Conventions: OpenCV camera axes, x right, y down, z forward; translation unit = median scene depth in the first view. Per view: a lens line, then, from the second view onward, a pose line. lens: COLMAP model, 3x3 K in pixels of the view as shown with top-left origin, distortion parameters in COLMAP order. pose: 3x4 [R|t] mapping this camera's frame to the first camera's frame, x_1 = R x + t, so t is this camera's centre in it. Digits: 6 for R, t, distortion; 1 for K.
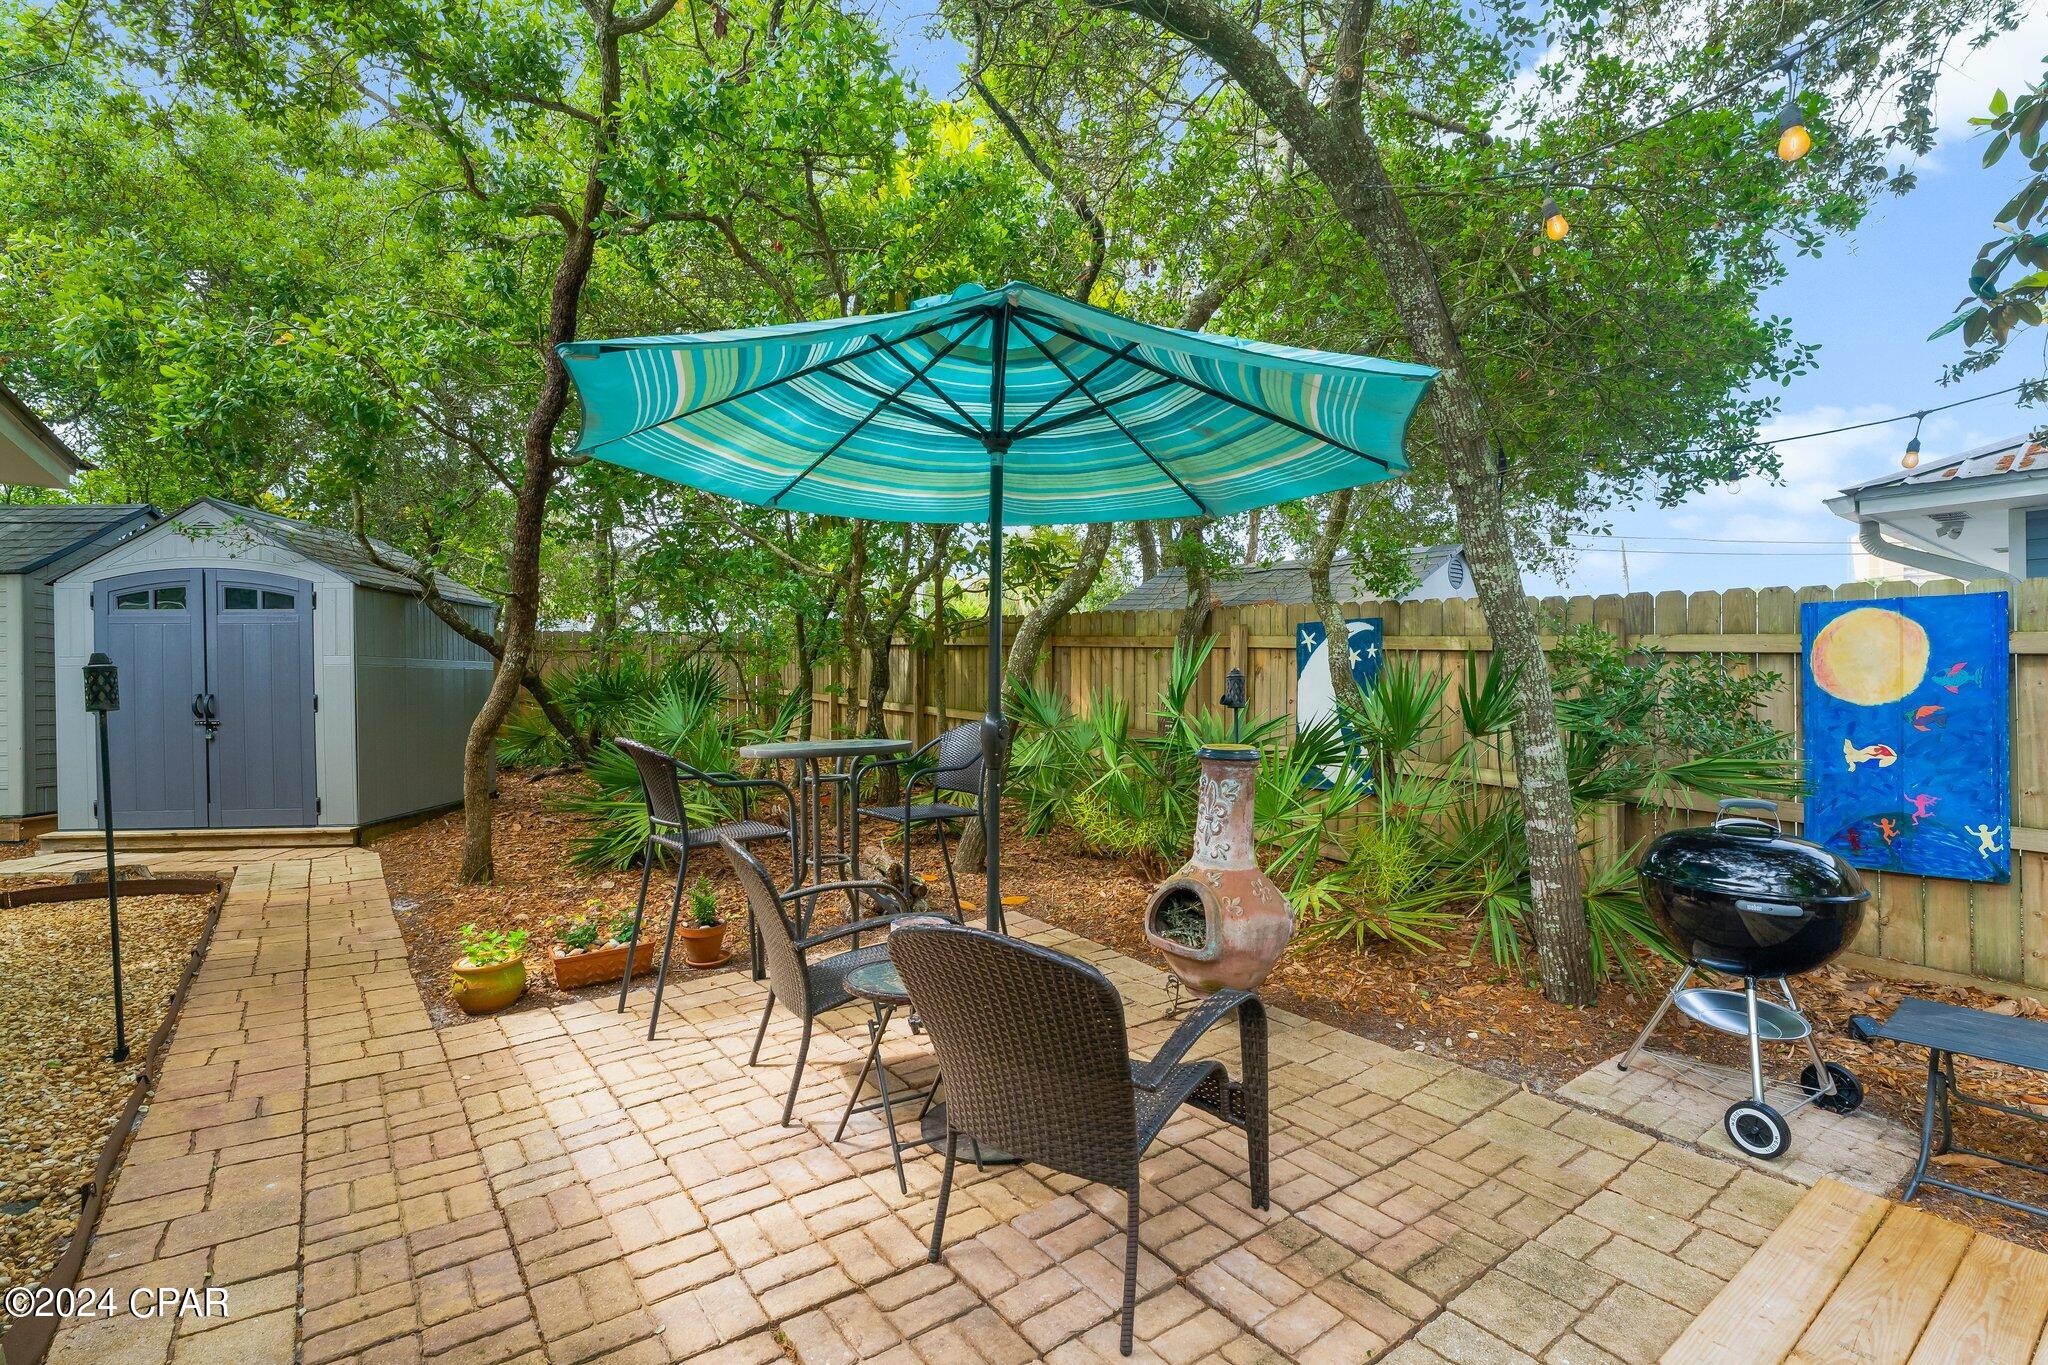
lens RADIAL K [[934.6, 0, 1015.8], [0, 934.6, 689.8], [0, 0, 1]] dist [-0.002443, -0.000330]
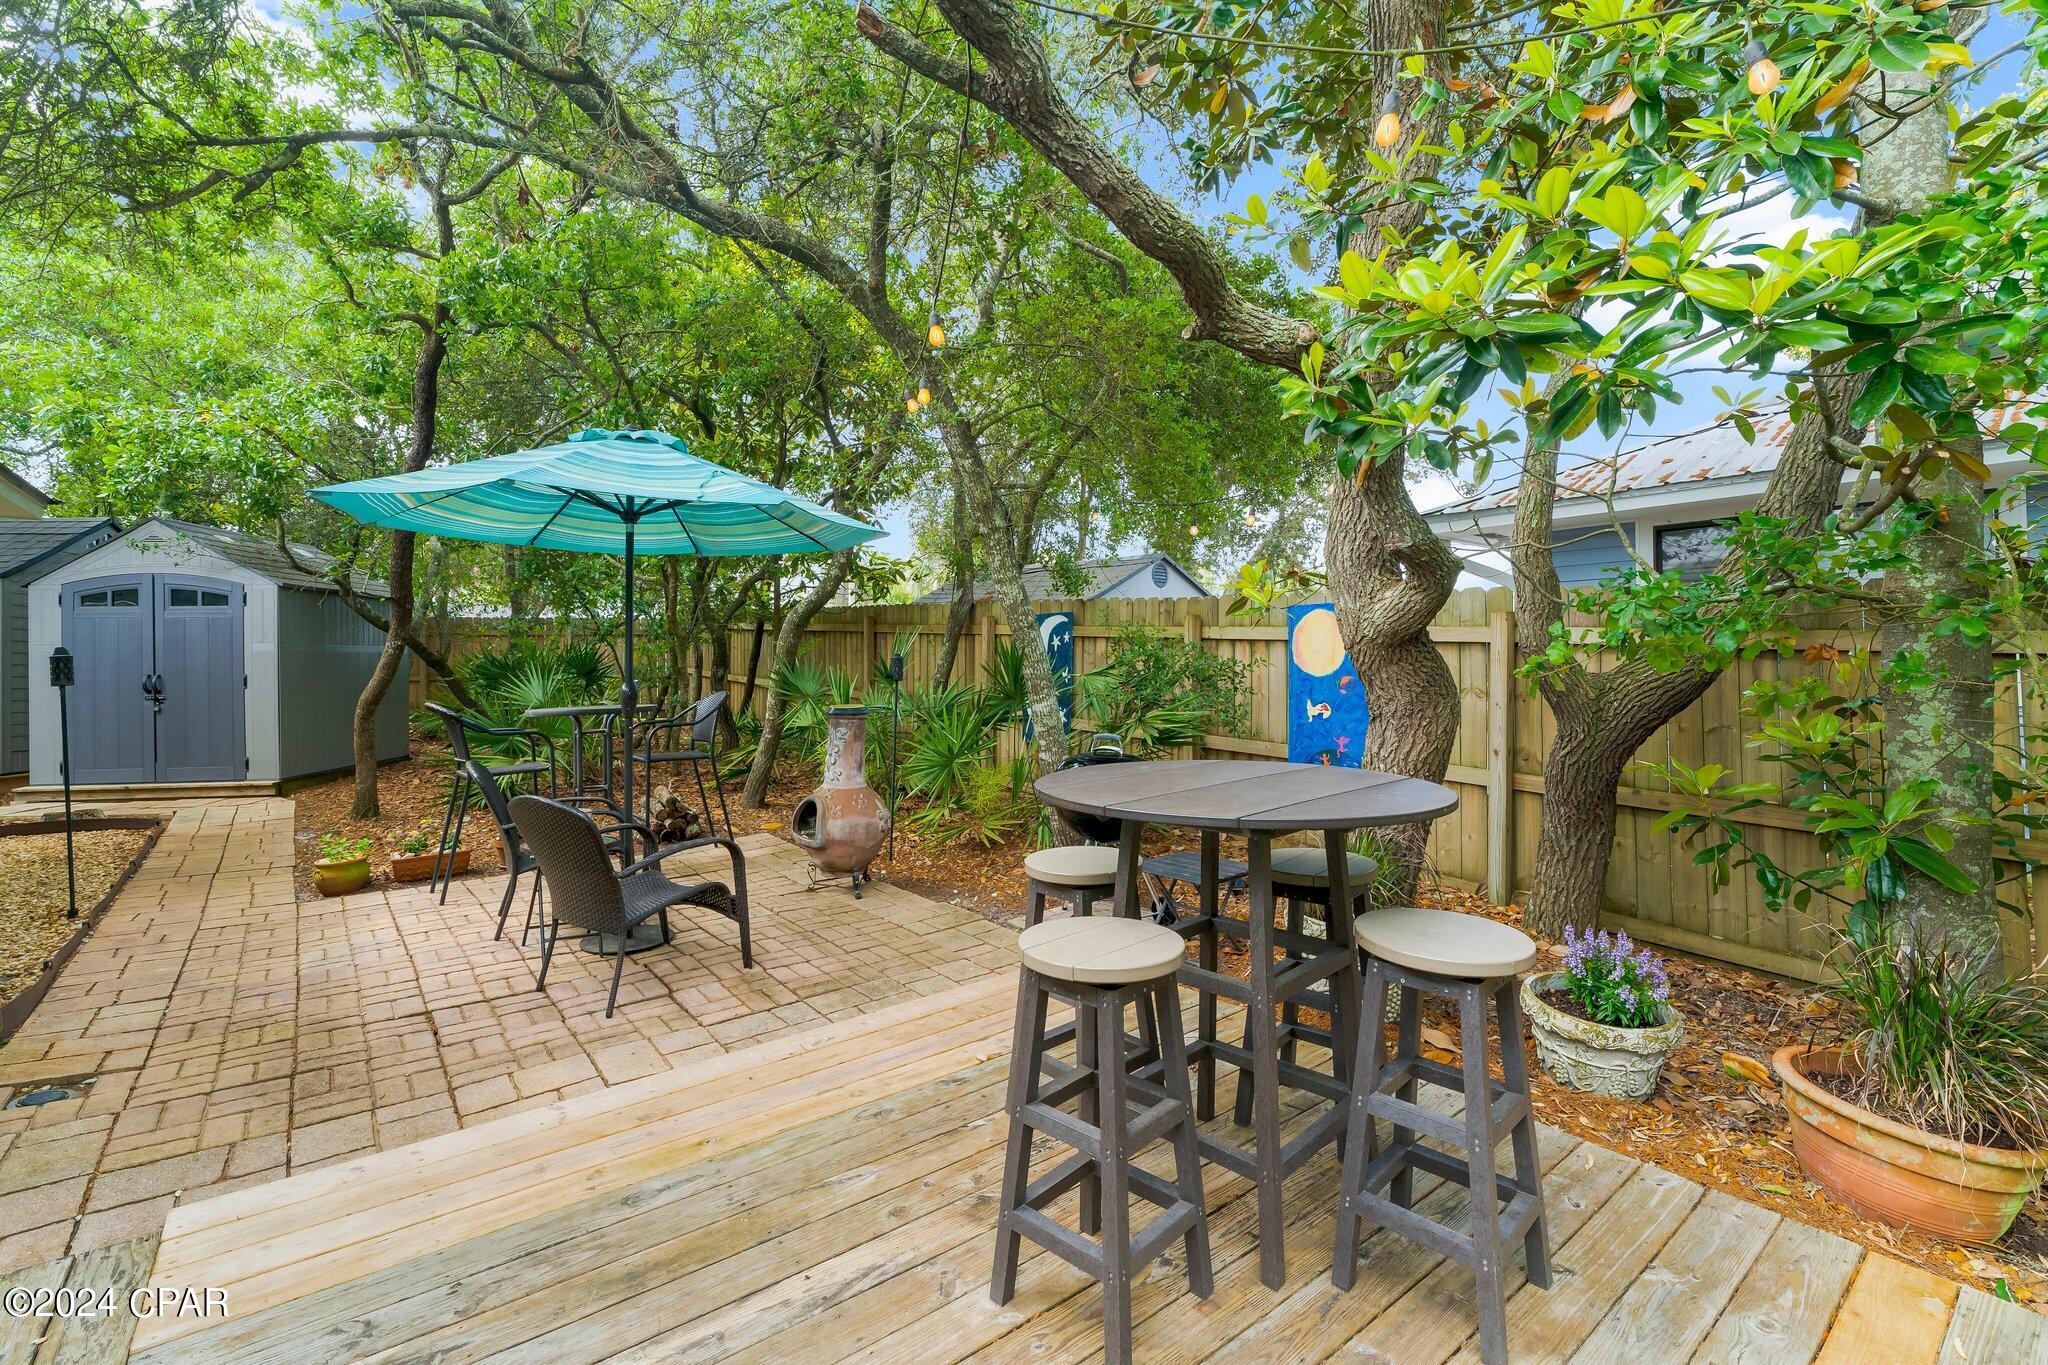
lens RADIAL K [[901.3, 0, 1019.5], [0, 901.3, 653.1], [0, 0, 1]] dist [-0.002614, -0.000081]
pose [[0.999377, -0.004445, 0.035017, 0.327810], [0.004969, 0.999877, -0.014897, -0.000586], [-0.034946, 0.015062, 0.999276, -0.321761]]
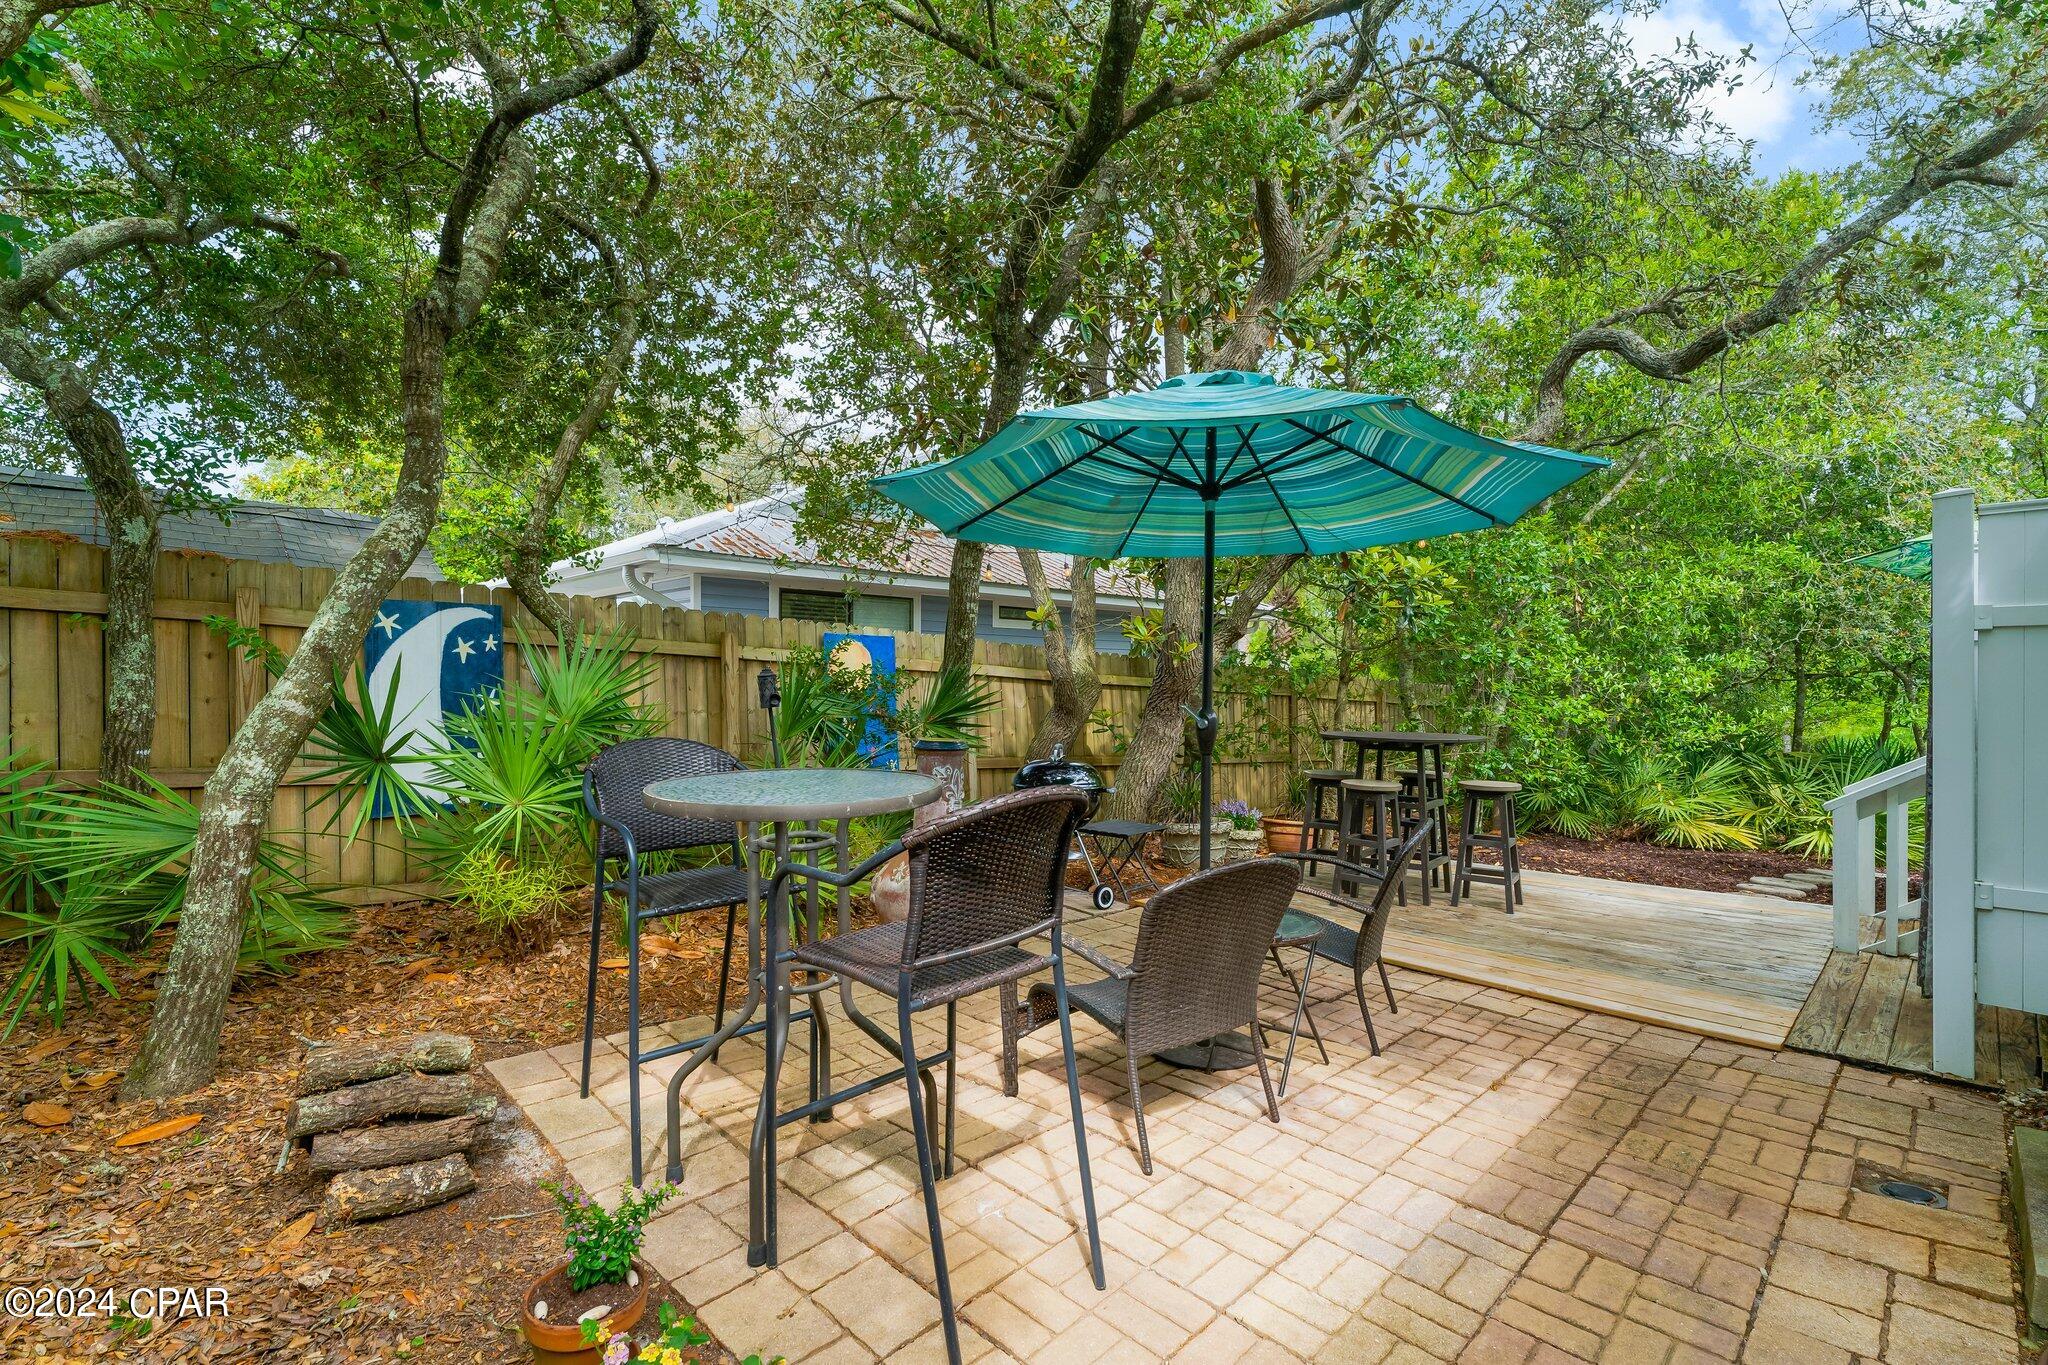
lens RADIAL K [[934.6, 0, 1015.8], [0, 934.6, 689.8], [0, 0, 1]] dist [-0.002443, -0.000330]
pose [[-0.141187, -0.004864, 0.989971, -0.660384], [-0.001616, 0.999988, 0.004683, -0.003742], [-0.989982, -0.000939, -0.141193, 0.776543]]
